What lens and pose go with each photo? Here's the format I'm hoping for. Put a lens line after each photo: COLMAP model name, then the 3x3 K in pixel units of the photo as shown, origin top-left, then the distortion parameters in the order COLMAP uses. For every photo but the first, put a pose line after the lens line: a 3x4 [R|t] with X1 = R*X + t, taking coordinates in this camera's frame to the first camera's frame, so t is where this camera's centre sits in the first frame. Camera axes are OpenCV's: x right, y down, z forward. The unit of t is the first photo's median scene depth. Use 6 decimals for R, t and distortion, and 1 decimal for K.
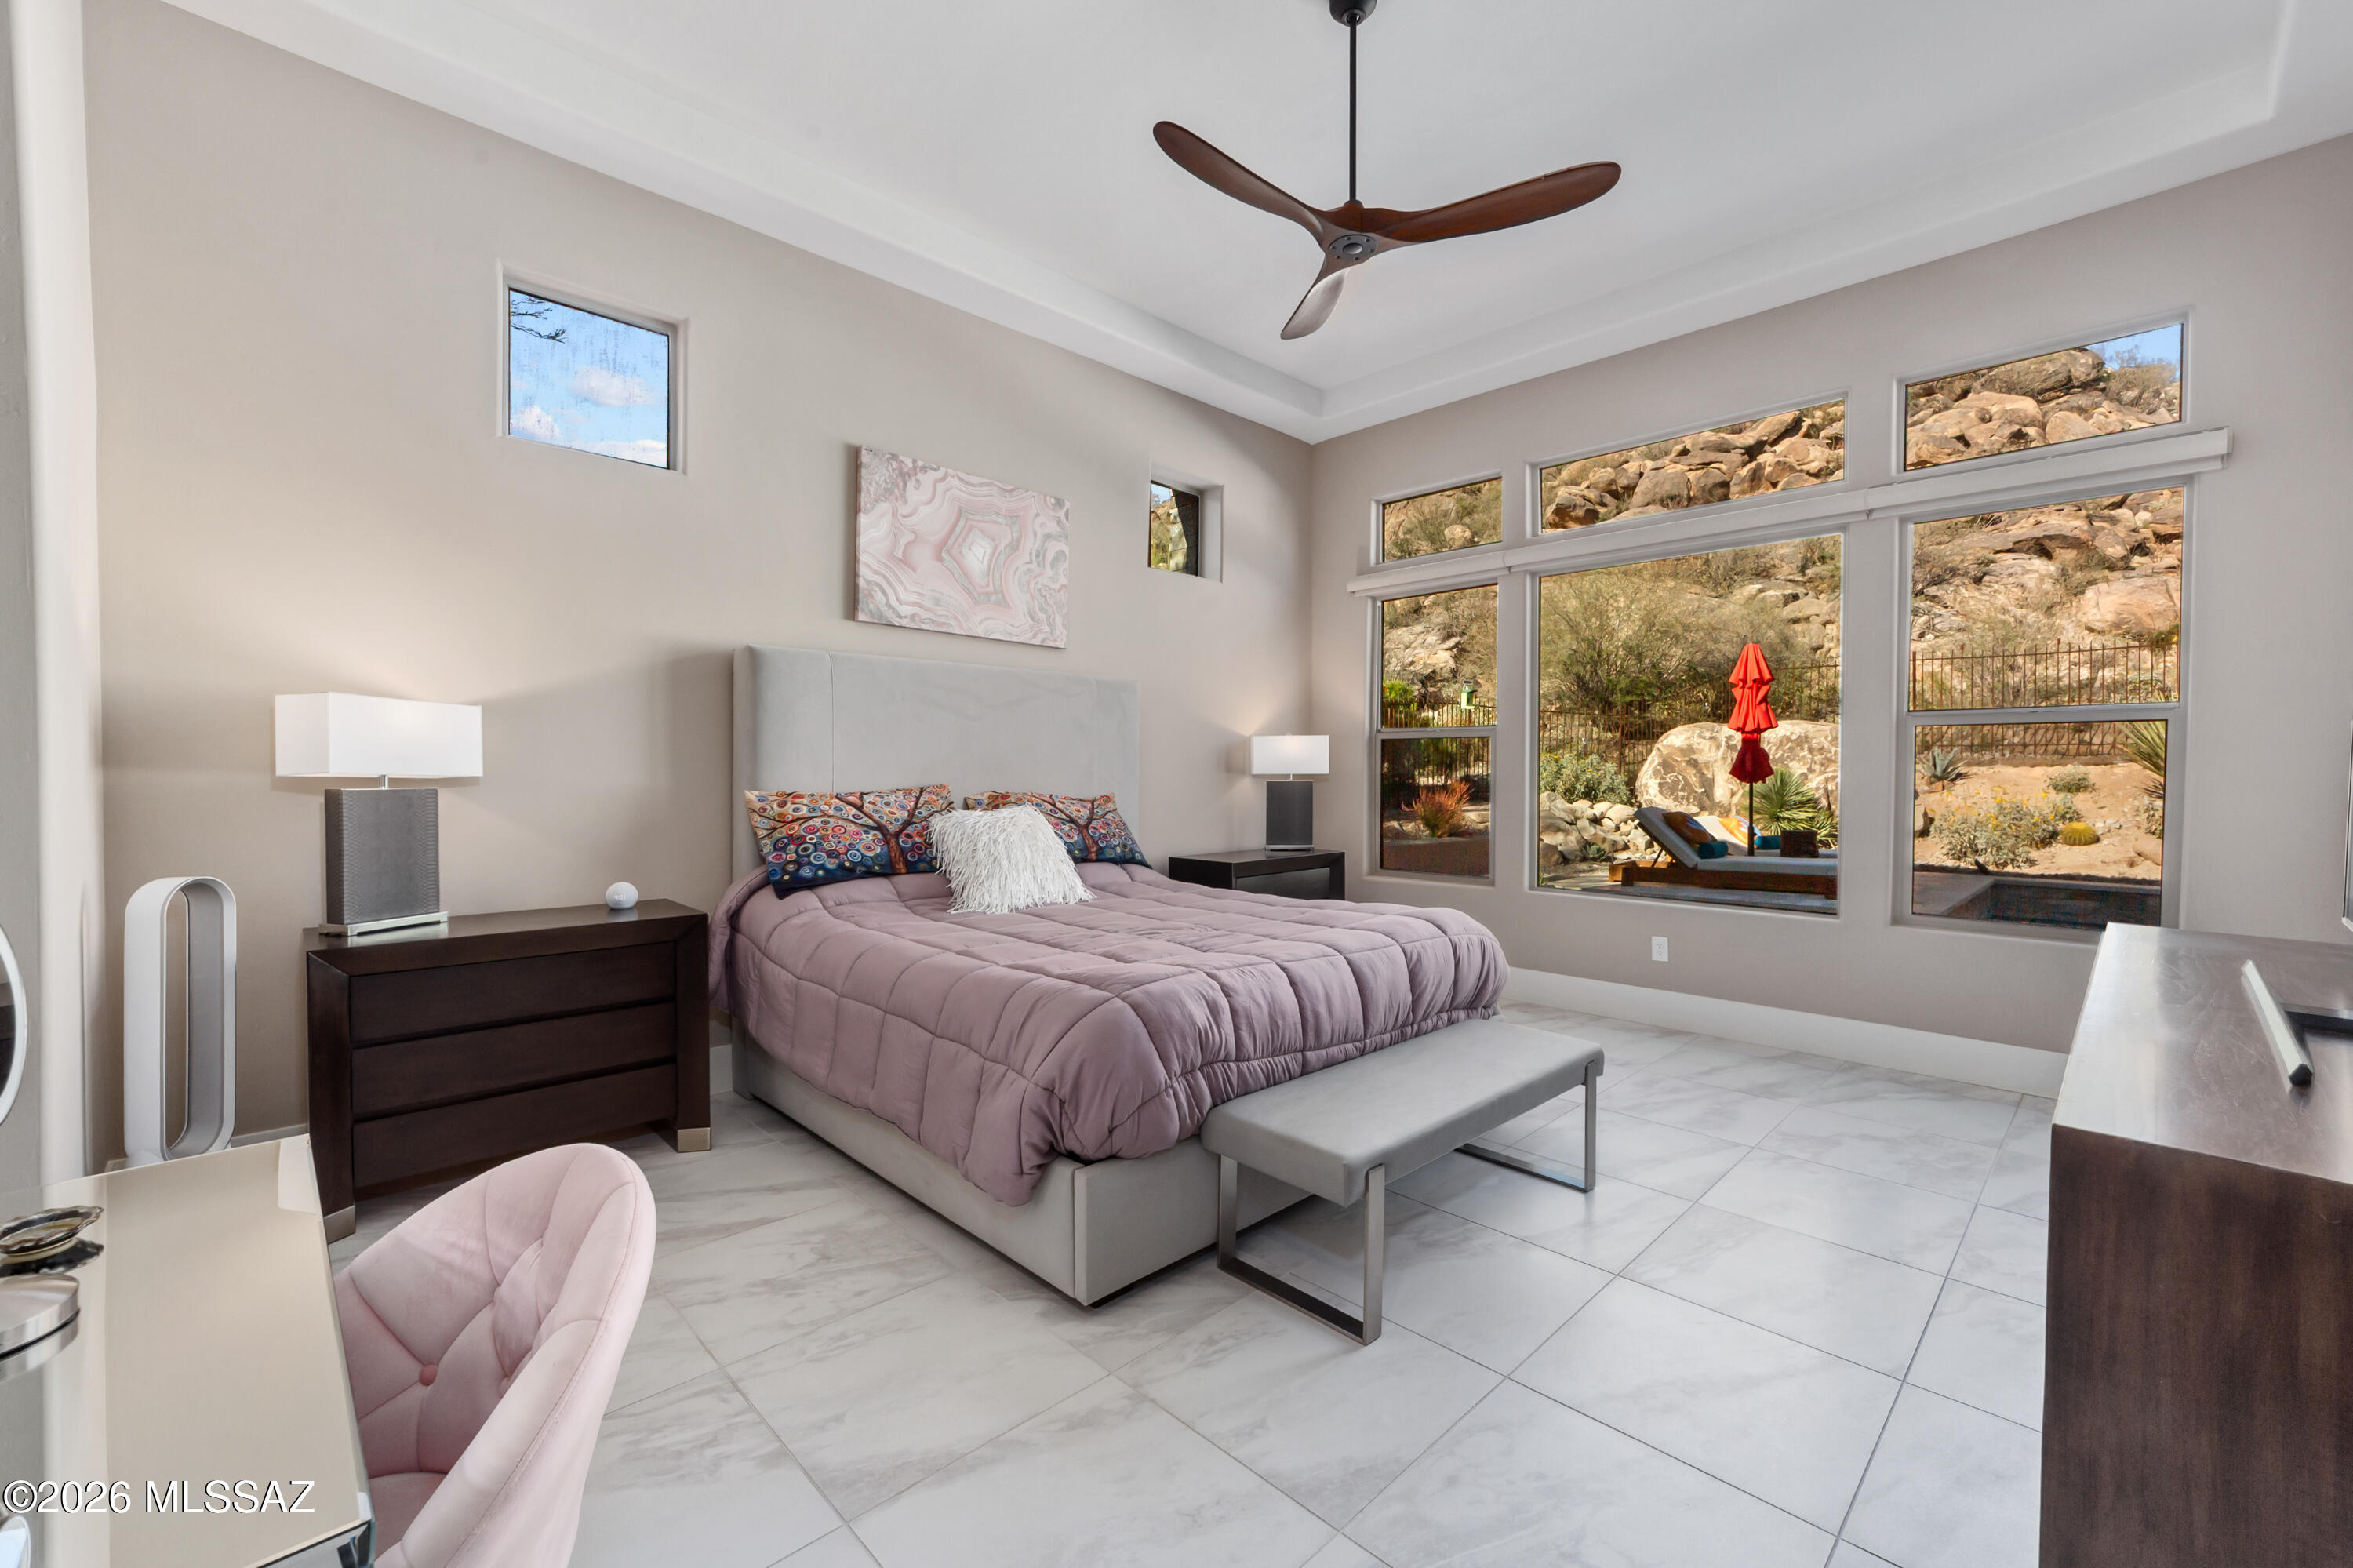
lens RADIAL K [[955.2, 0, 1178.7], [0, 955.2, 790.1], [0, 0, 1]] dist [0.001767, 0.000318]
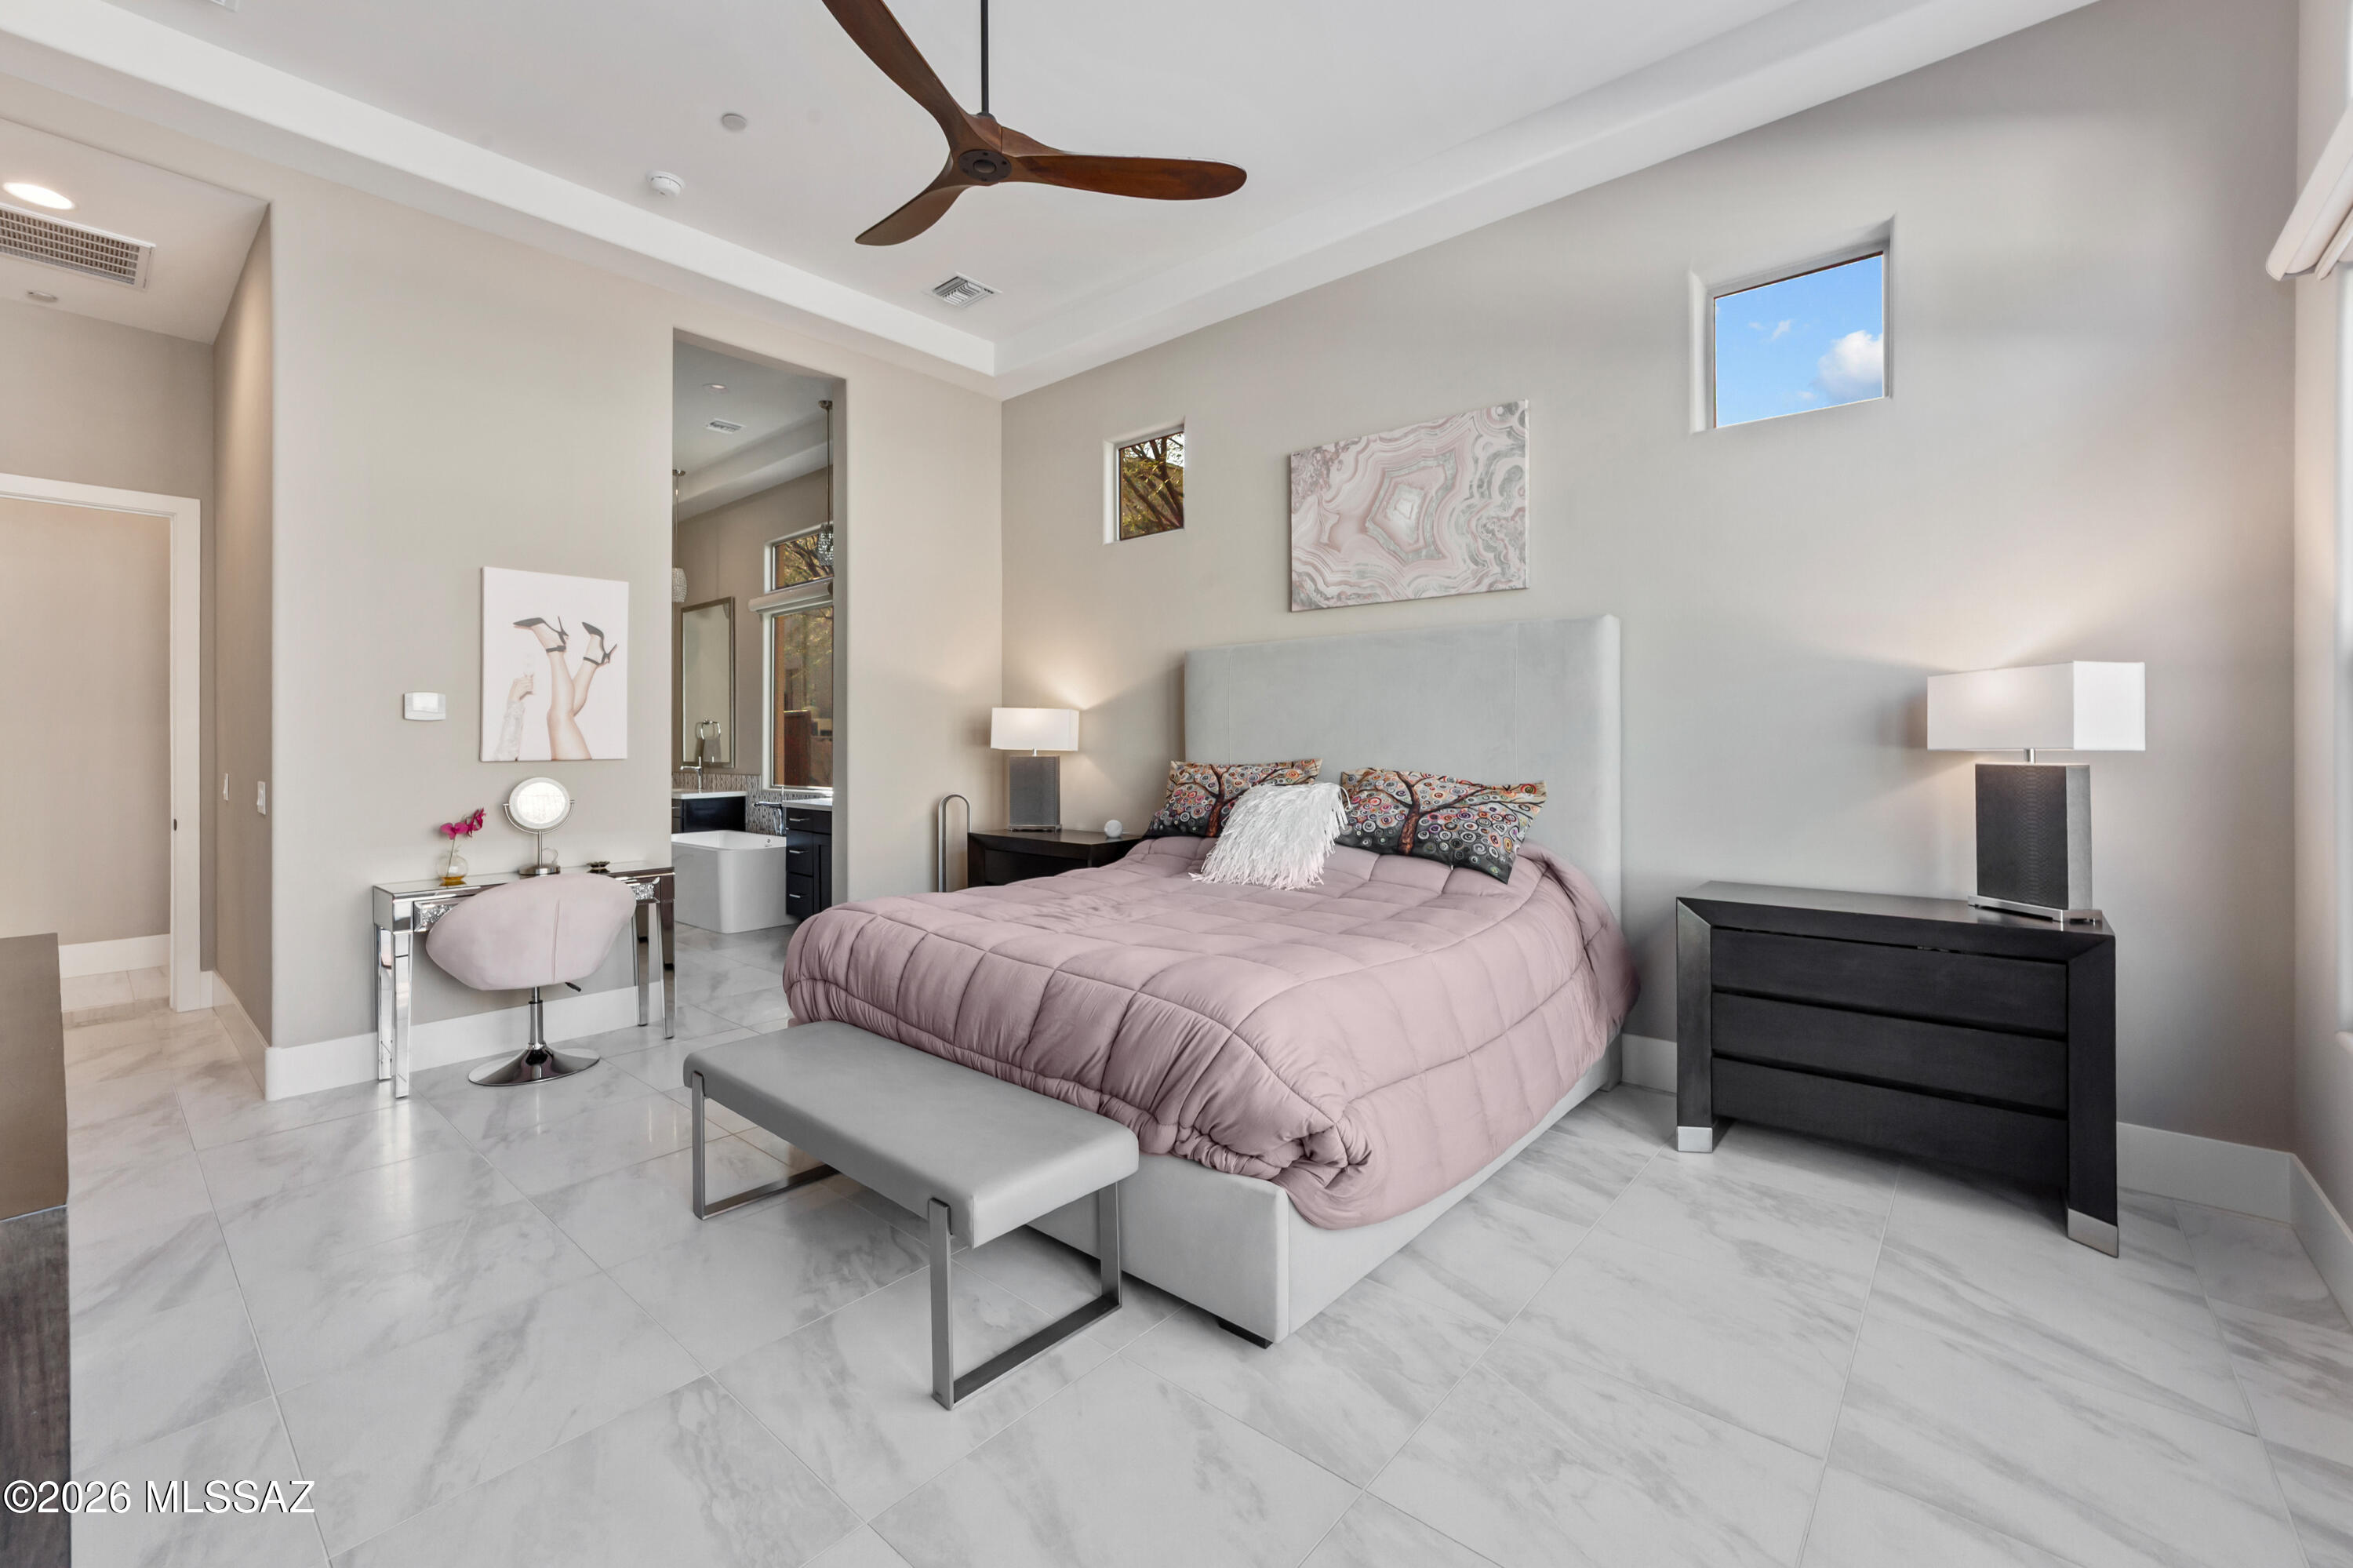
lens RADIAL K [[955.2, 0, 1155.6], [0, 955.2, 741.6], [0, 0, 1]] dist [0.001767, 0.000318]
pose [[0.080467, -0.010148, -0.996706, 0.727186], [-0.014577, 0.999829, -0.011357, -0.010863], [0.996651, 0.015442, 0.080306, 0.730430]]
